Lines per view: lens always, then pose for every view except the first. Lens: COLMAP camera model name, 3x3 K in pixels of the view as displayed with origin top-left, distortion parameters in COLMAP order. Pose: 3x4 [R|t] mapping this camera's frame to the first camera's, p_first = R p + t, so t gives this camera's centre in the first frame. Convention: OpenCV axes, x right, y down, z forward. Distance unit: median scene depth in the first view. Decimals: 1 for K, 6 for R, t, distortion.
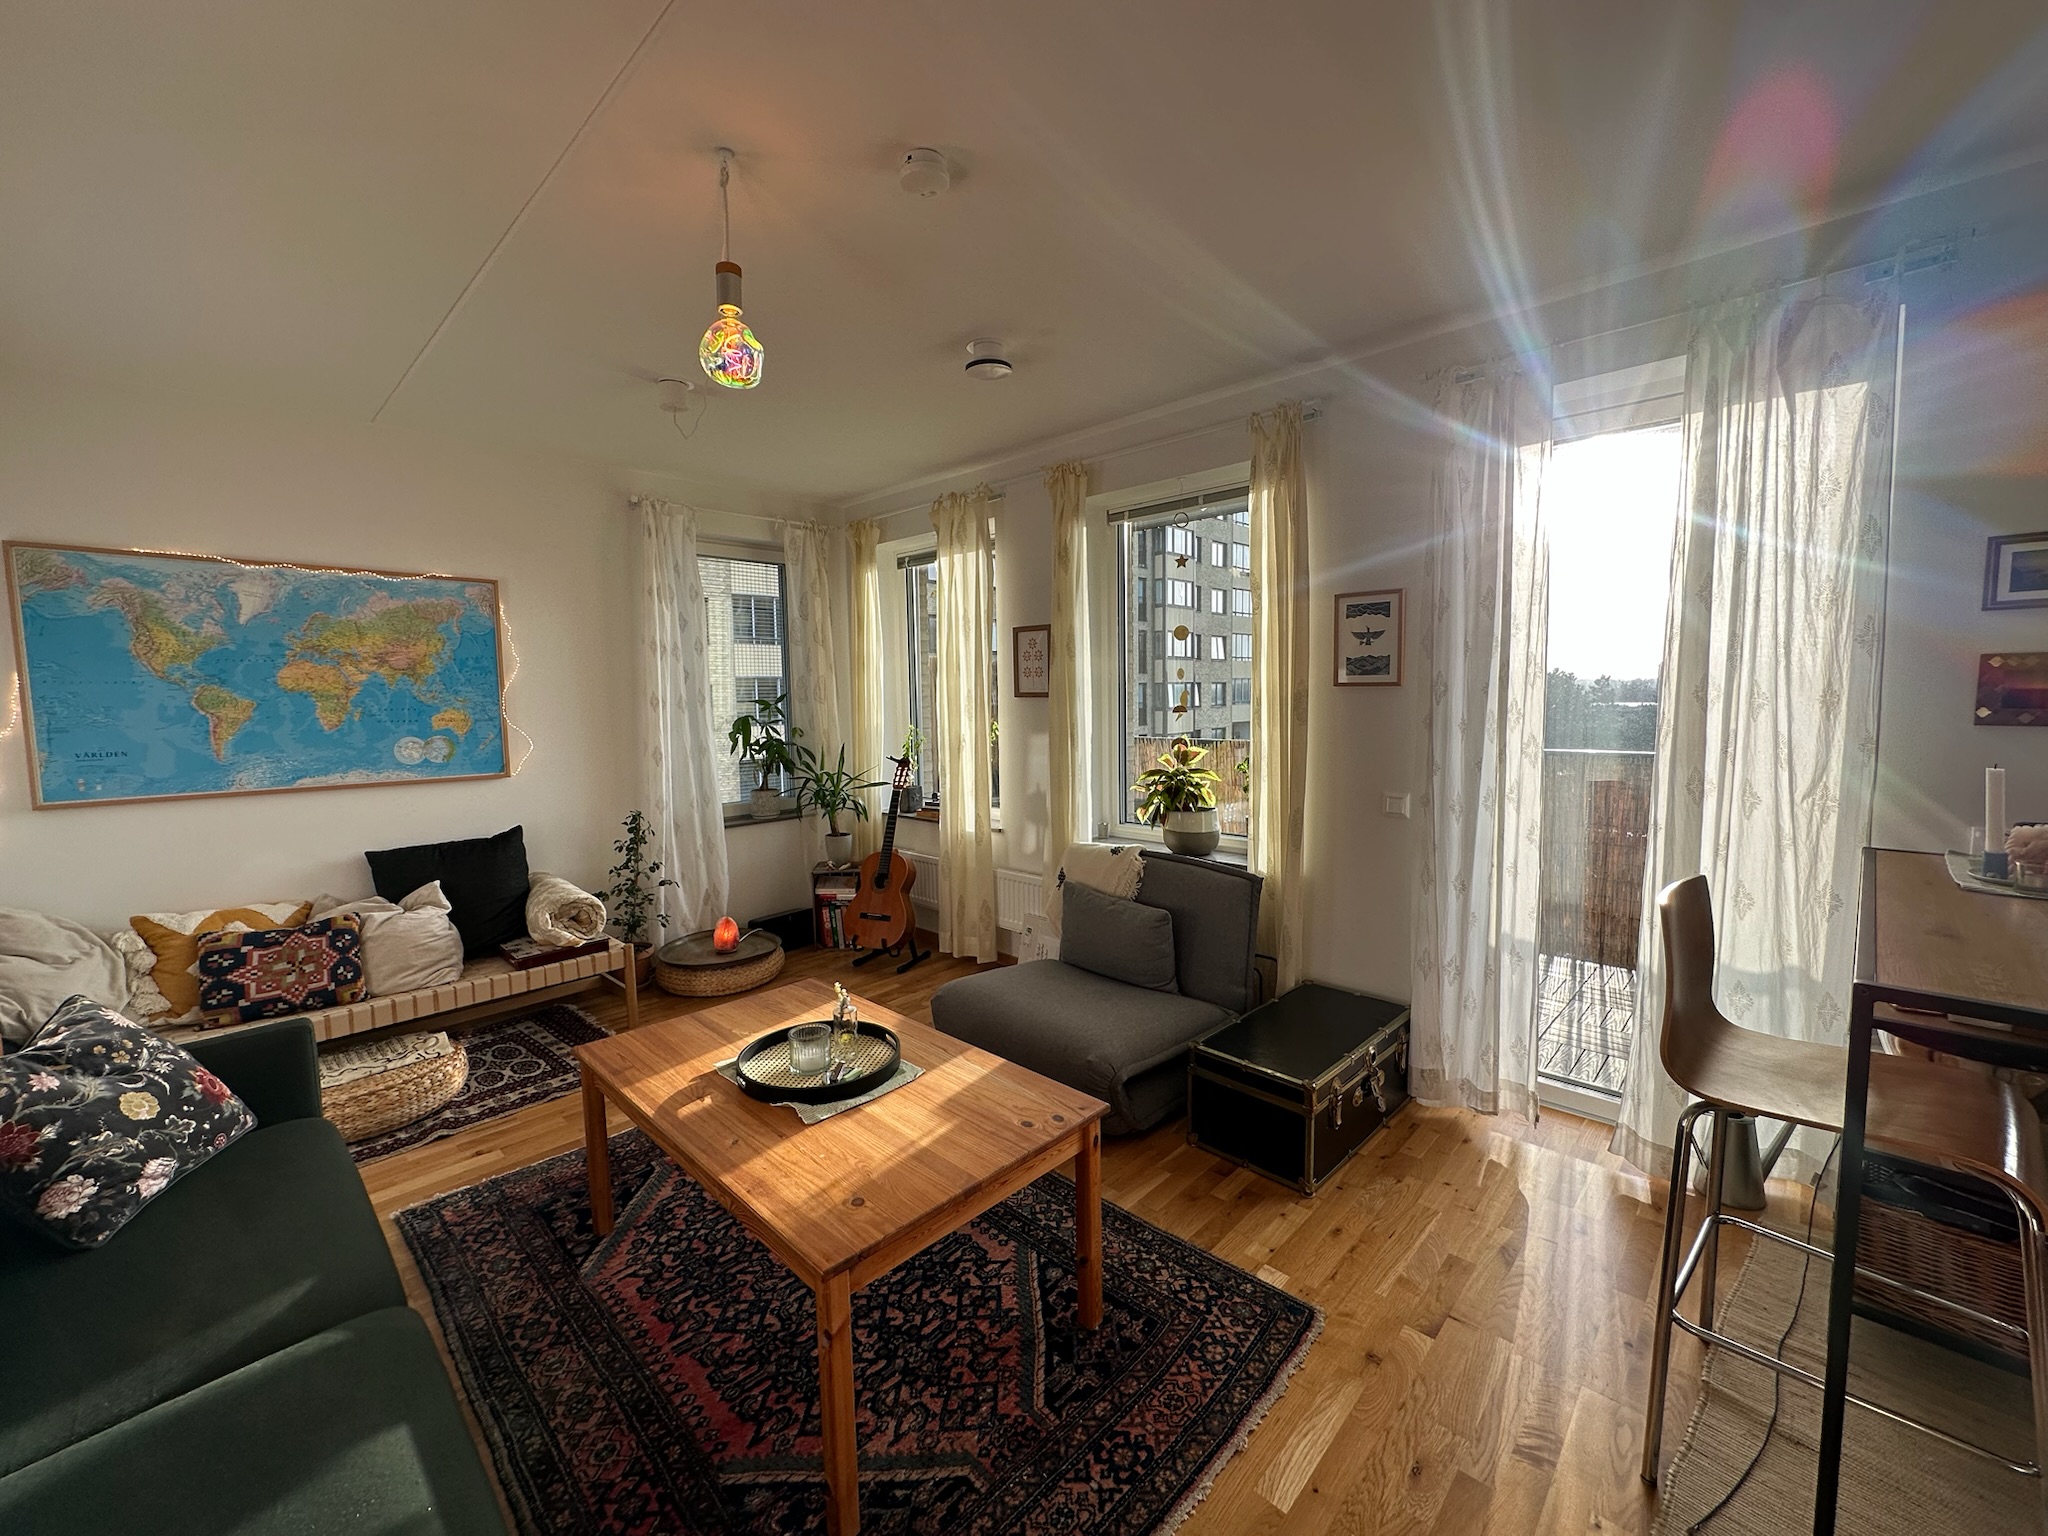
lens RADIAL K [[818.4, 0, 1023.0], [0, 818.4, 766.2], [0, 0, 1]] dist [-0.004862, 0.001224]
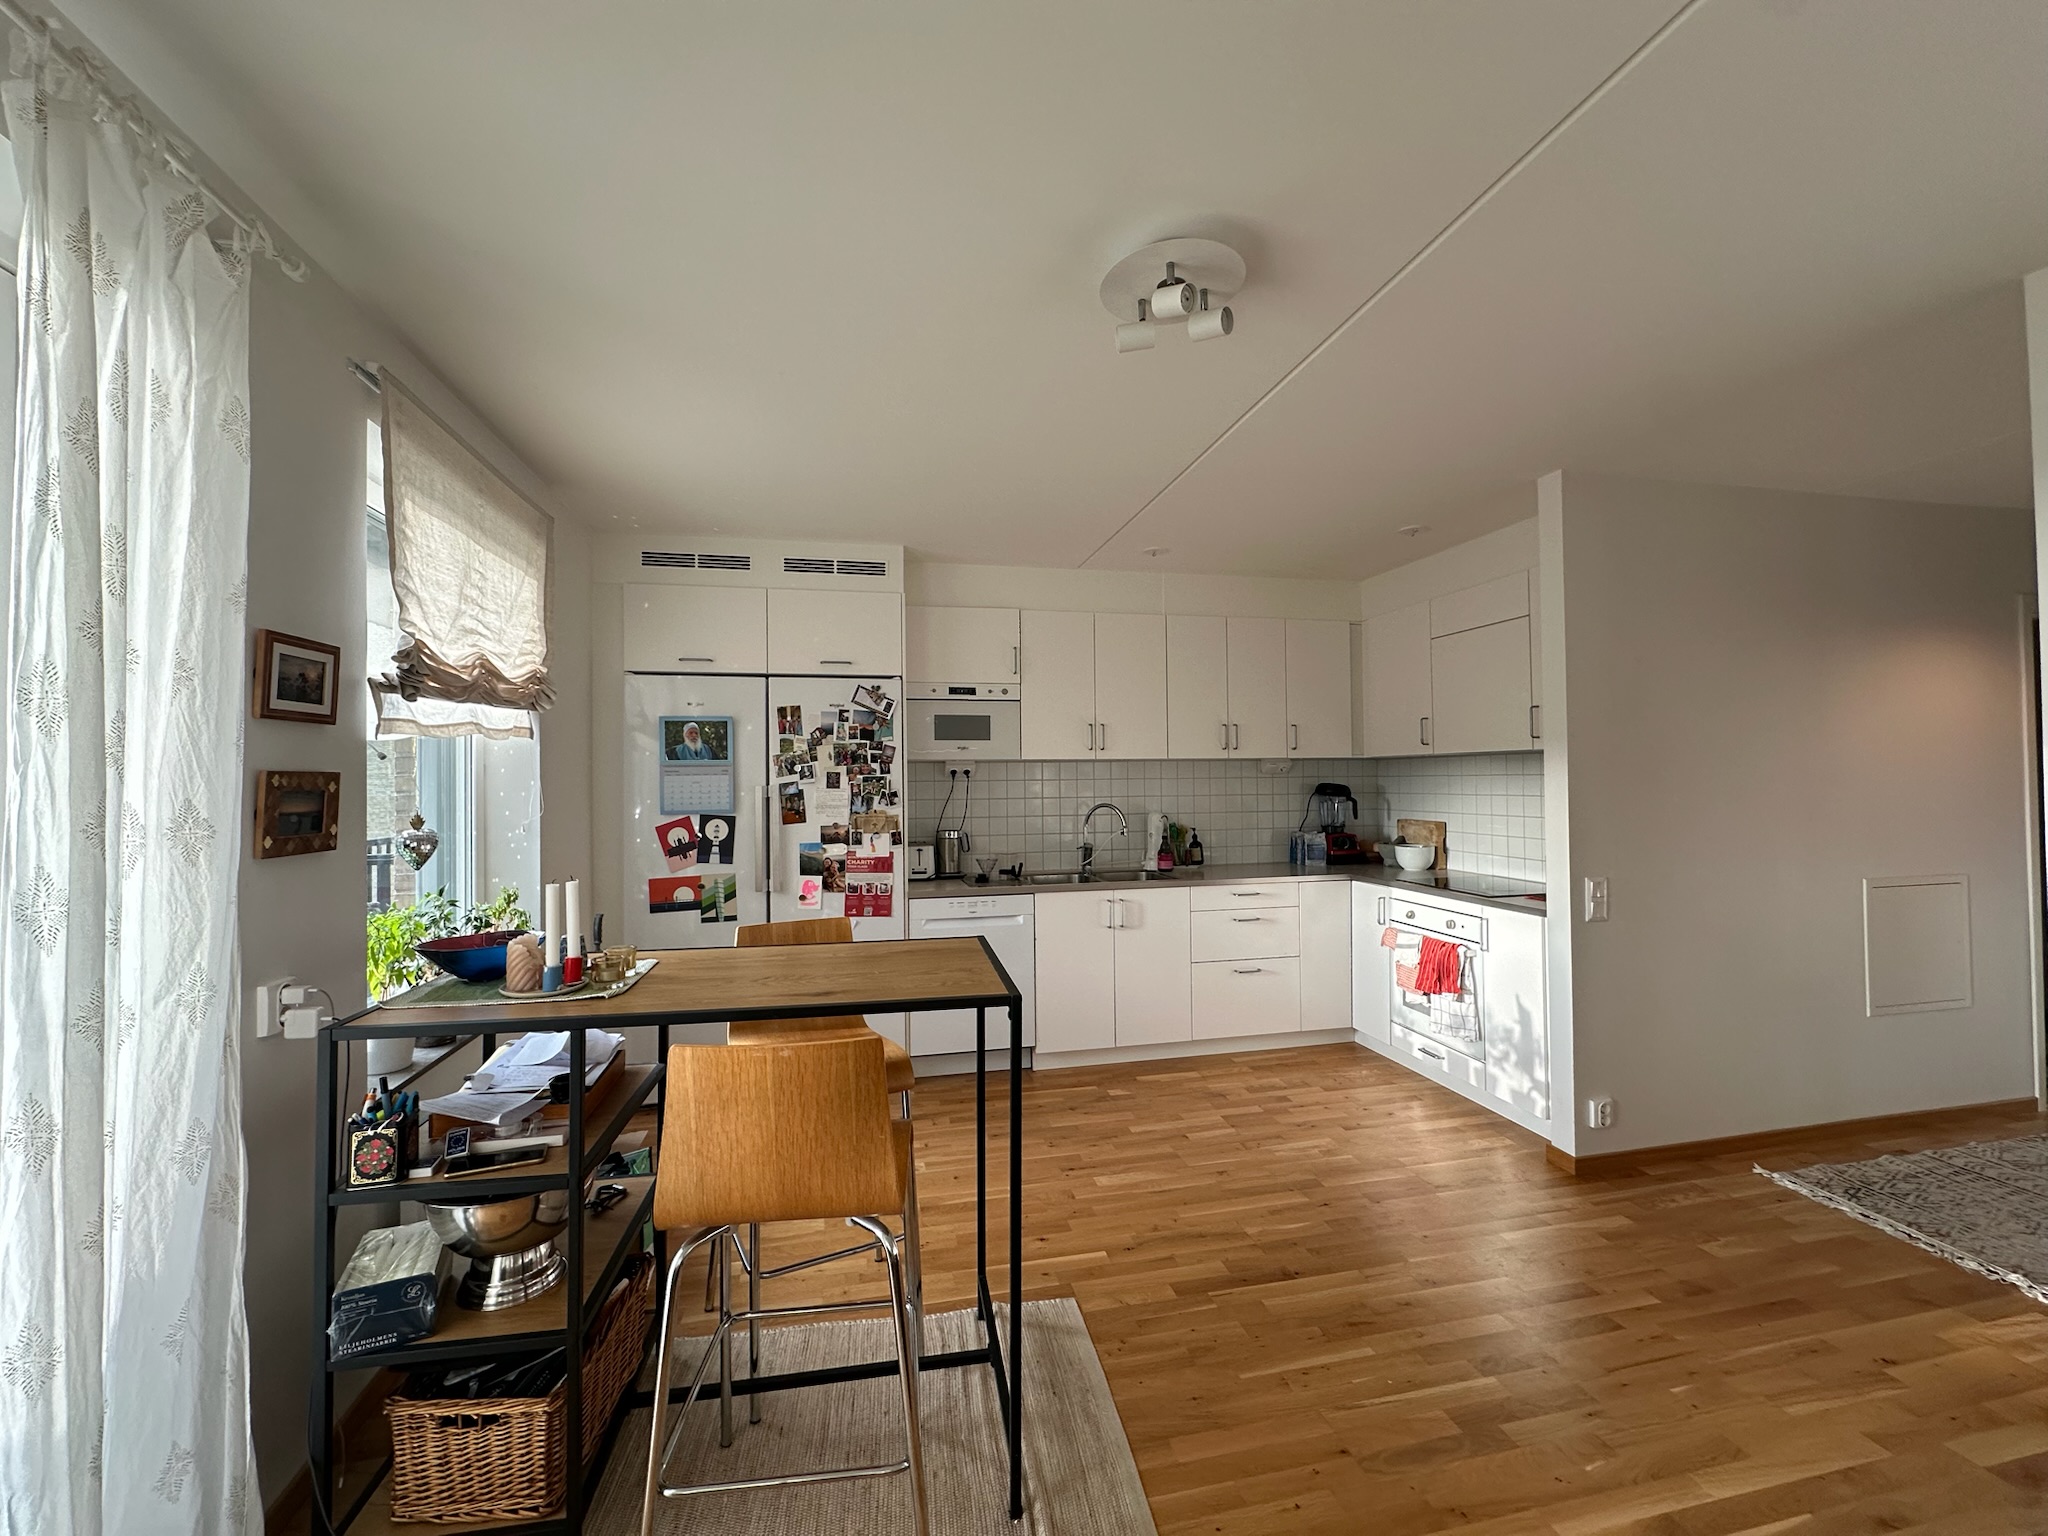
lens RADIAL K [[818.4, 0, 1023.8], [0, 818.4, 768.4], [0, 0, 1]] dist [-0.004862, 0.001224]
pose [[-0.829638, 0.032179, 0.557374, 0.073769], [0.073994, 0.995868, 0.052643, -0.092110], [-0.553377, 0.084916, -0.828591, 0.912202]]
